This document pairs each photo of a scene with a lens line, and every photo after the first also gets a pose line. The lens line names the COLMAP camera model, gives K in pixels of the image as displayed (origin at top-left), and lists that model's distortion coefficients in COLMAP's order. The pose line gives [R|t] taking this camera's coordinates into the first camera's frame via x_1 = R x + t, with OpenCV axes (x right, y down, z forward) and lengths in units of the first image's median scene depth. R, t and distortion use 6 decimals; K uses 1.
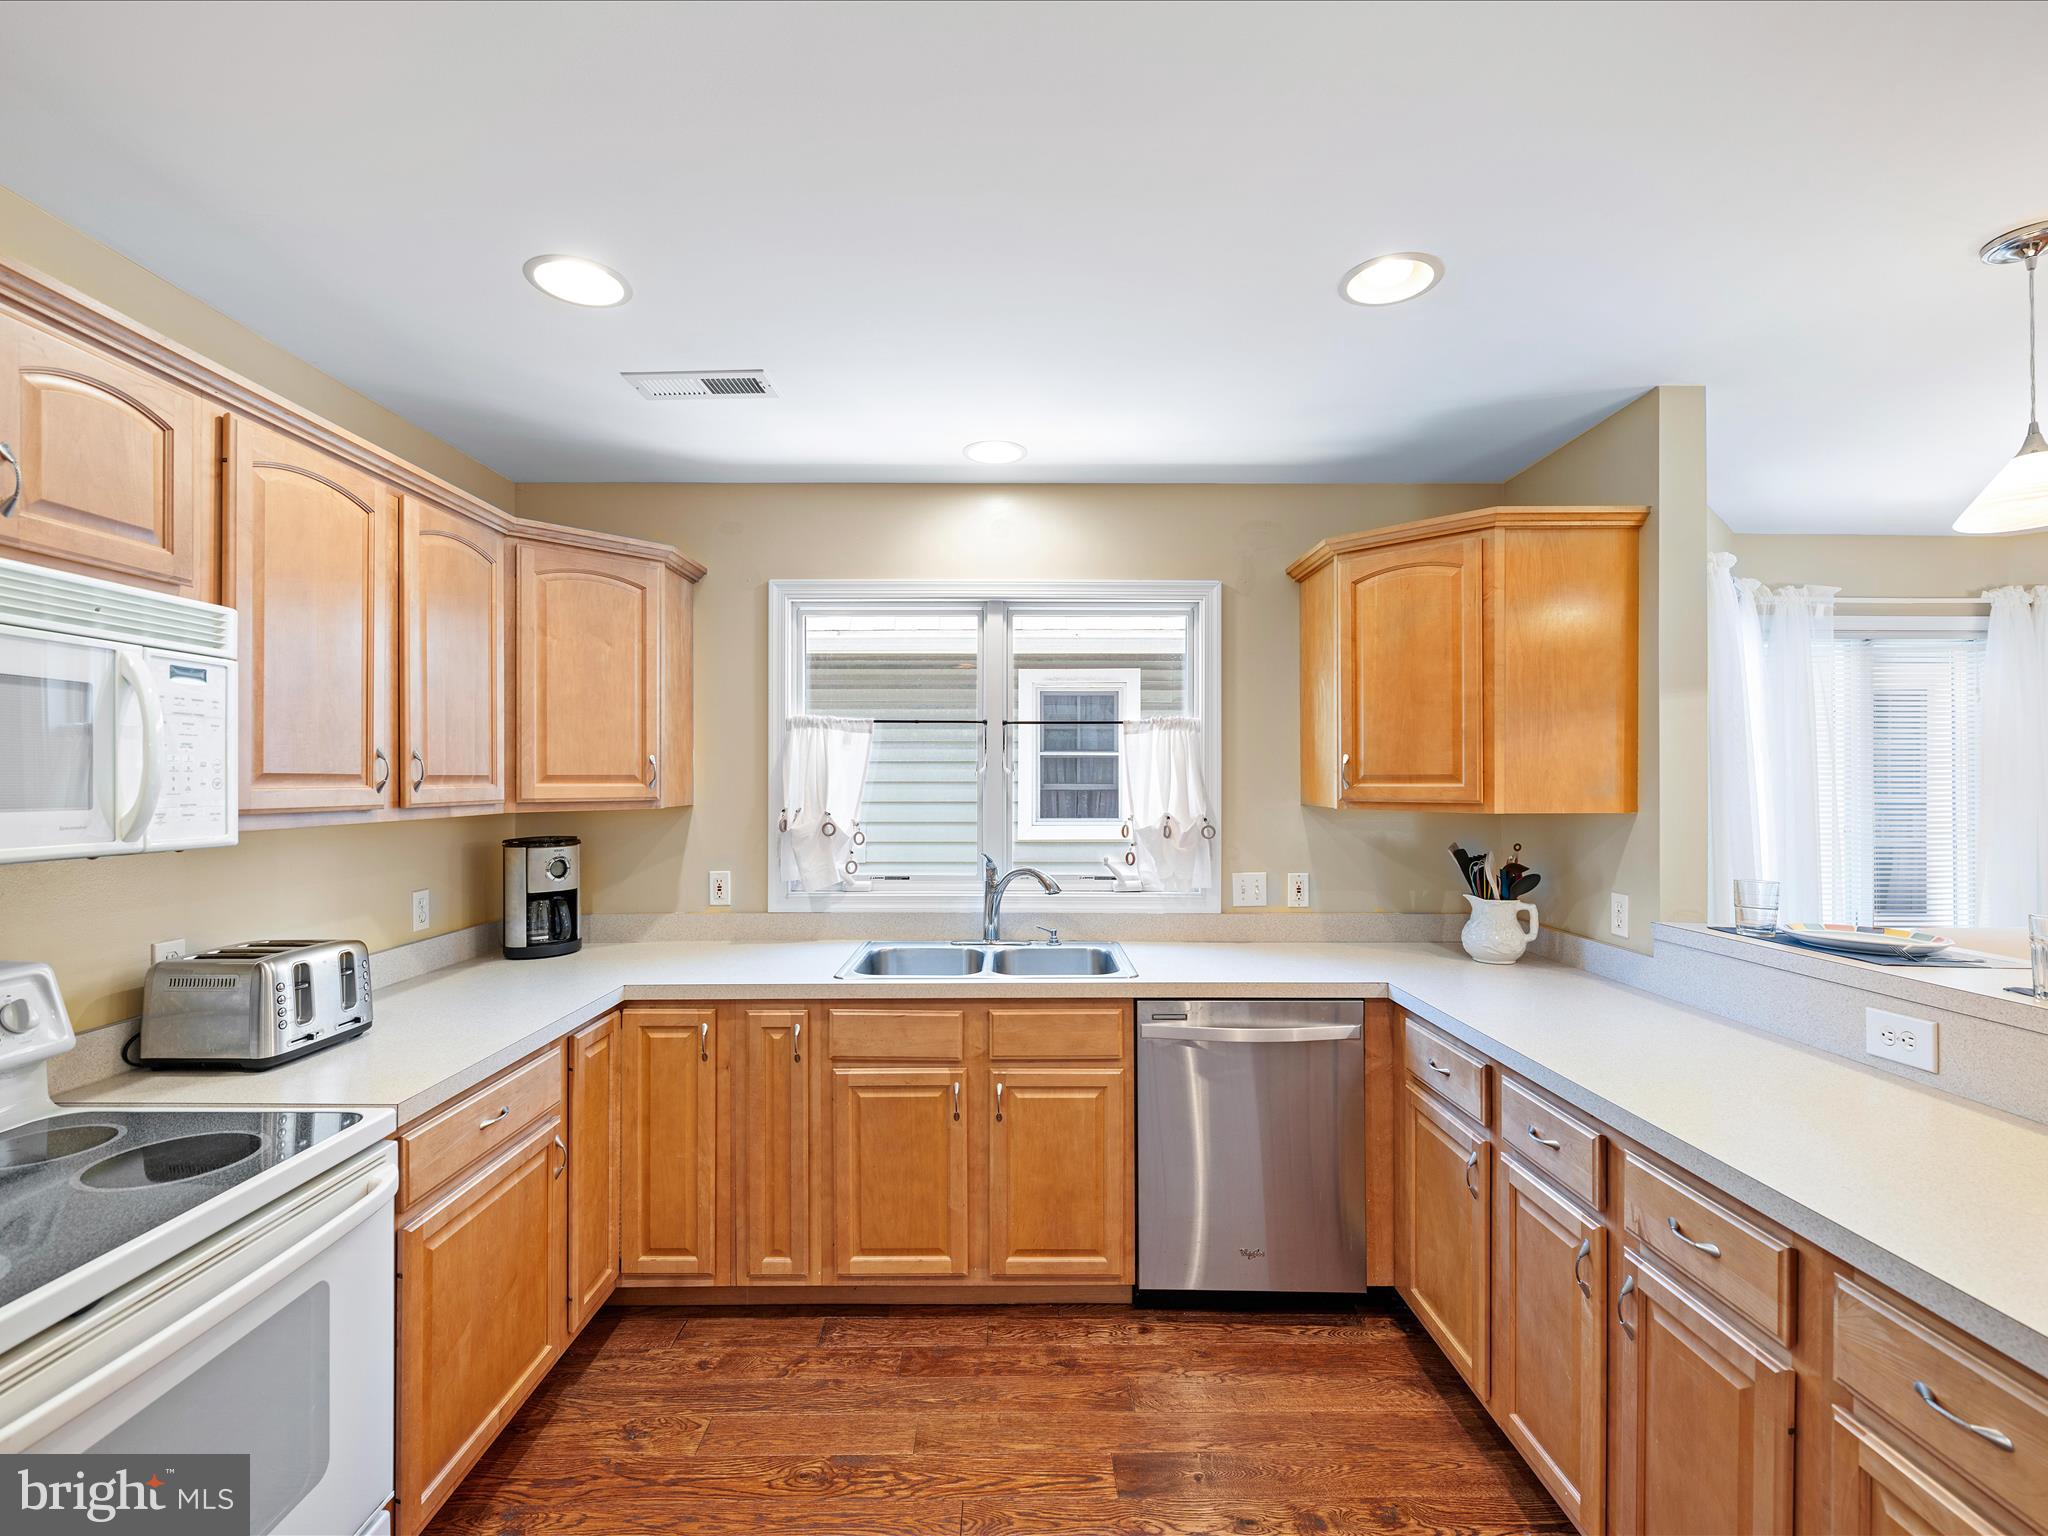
lens RADIAL K [[925.5, 0, 1017.3], [0, 925.5, 777.7], [0, 0, 1]] dist [0.000704, -0.000925]
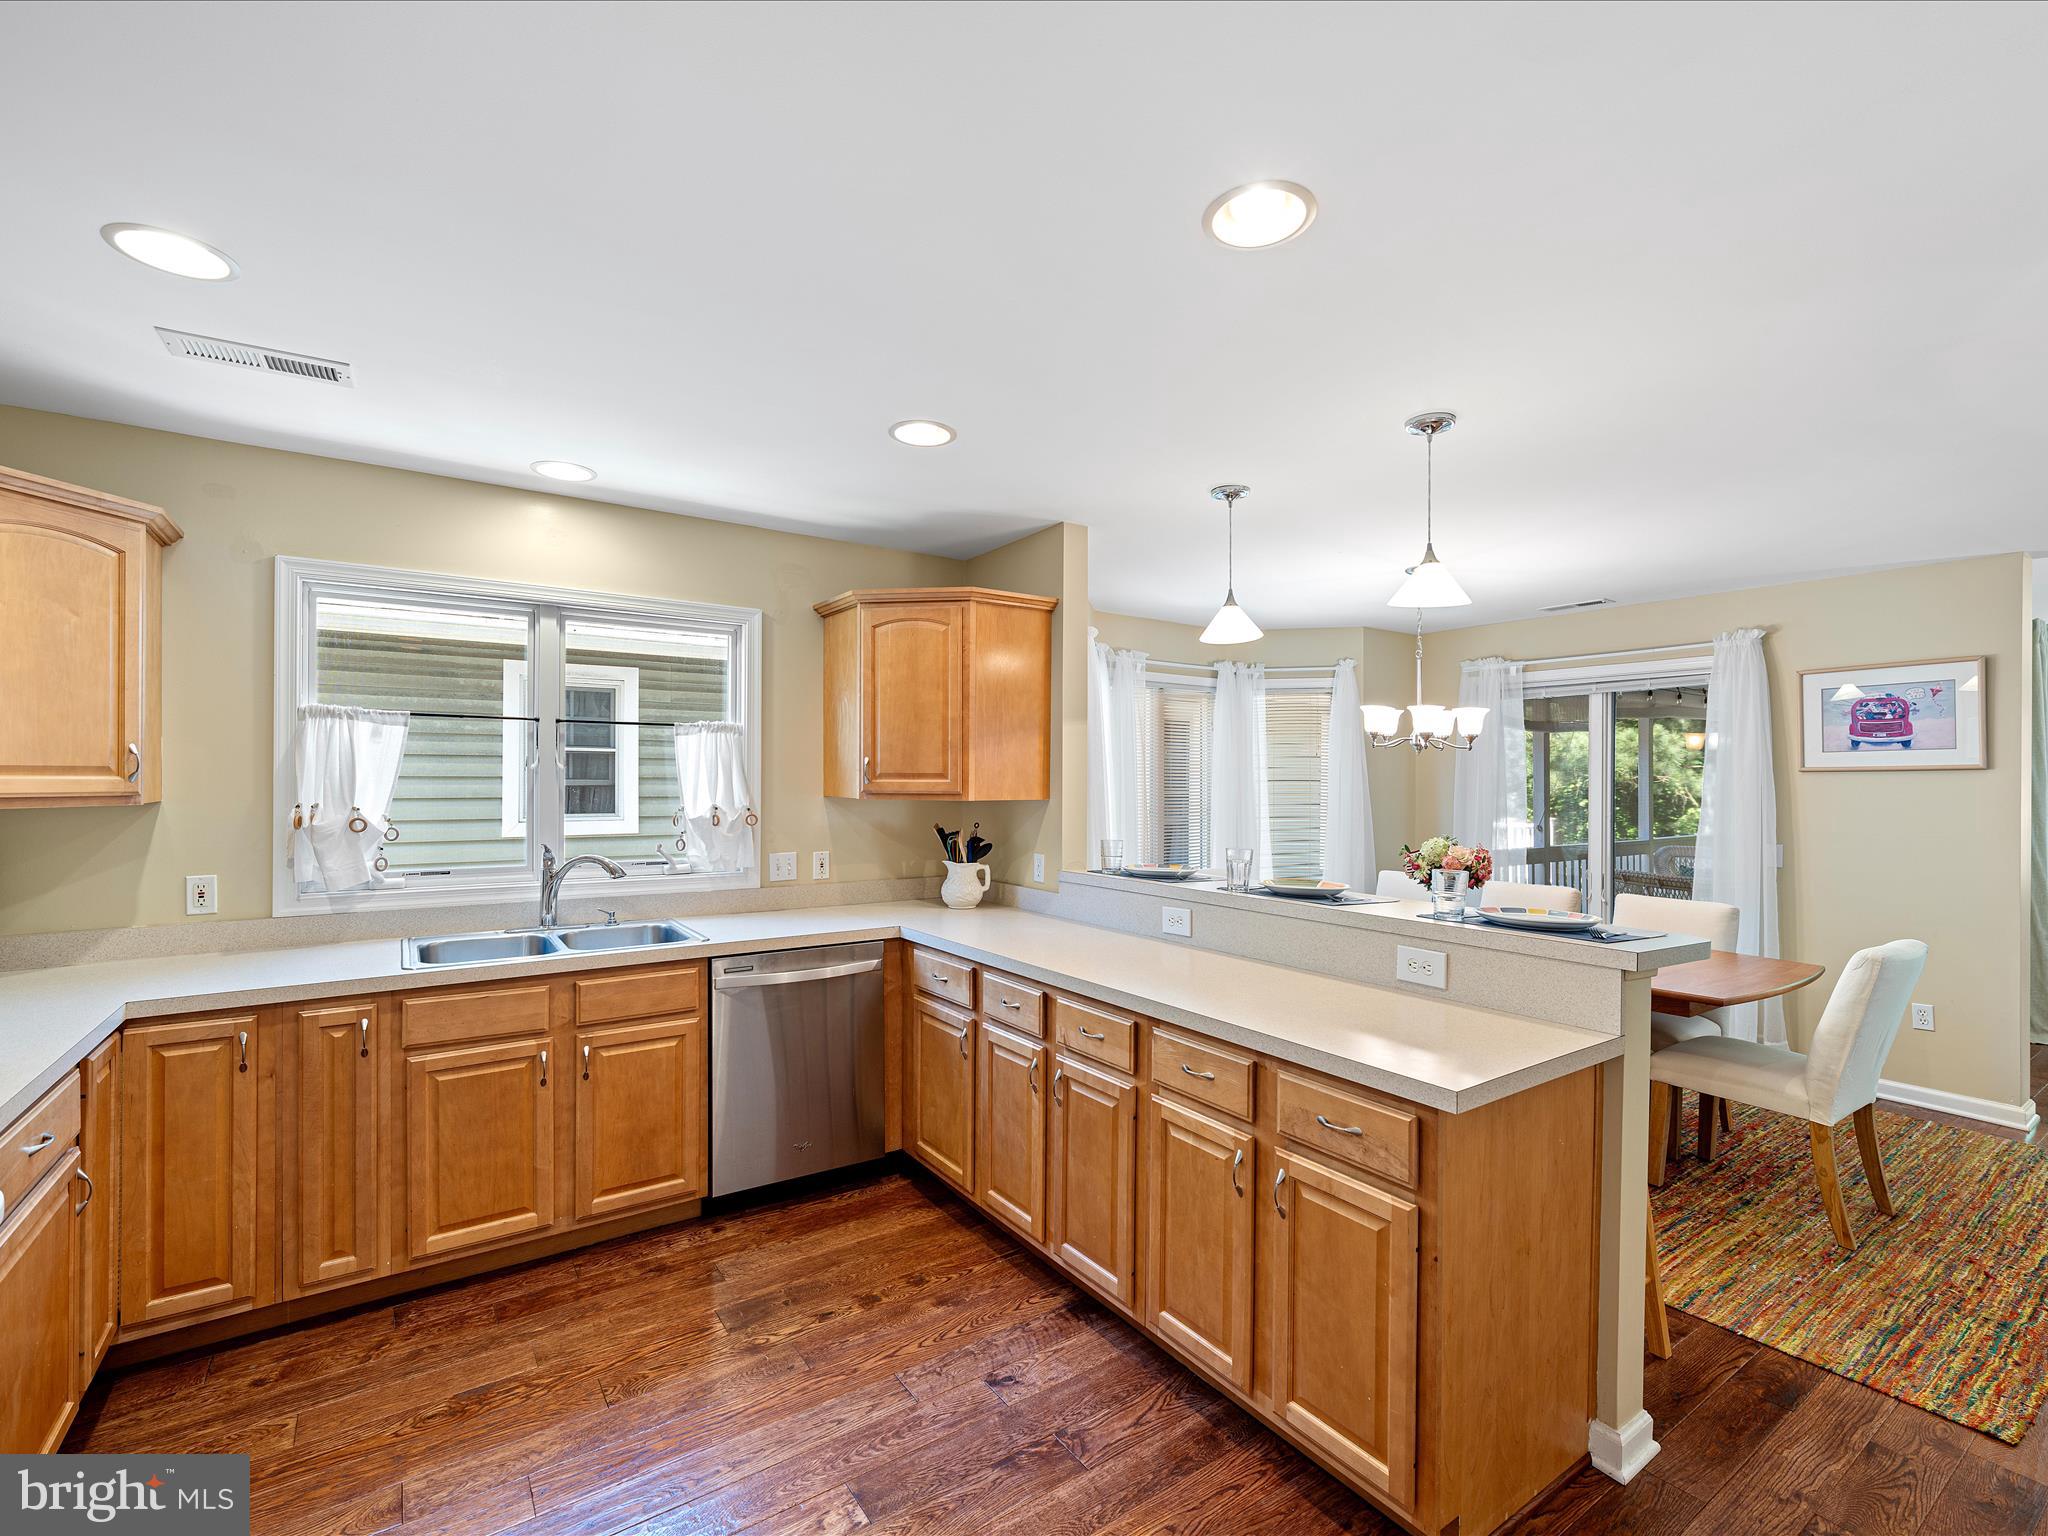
lens RADIAL K [[920.4, 0, 1028.4], [0, 920.4, 776.2], [0, 0, 1]] dist [0.000906, -0.000433]
pose [[0.823486, 0.005995, 0.567304, -0.211919], [-0.006734, 0.999977, -0.000791, 0.001275], [-0.567296, -0.003169, 0.823508, -0.218779]]
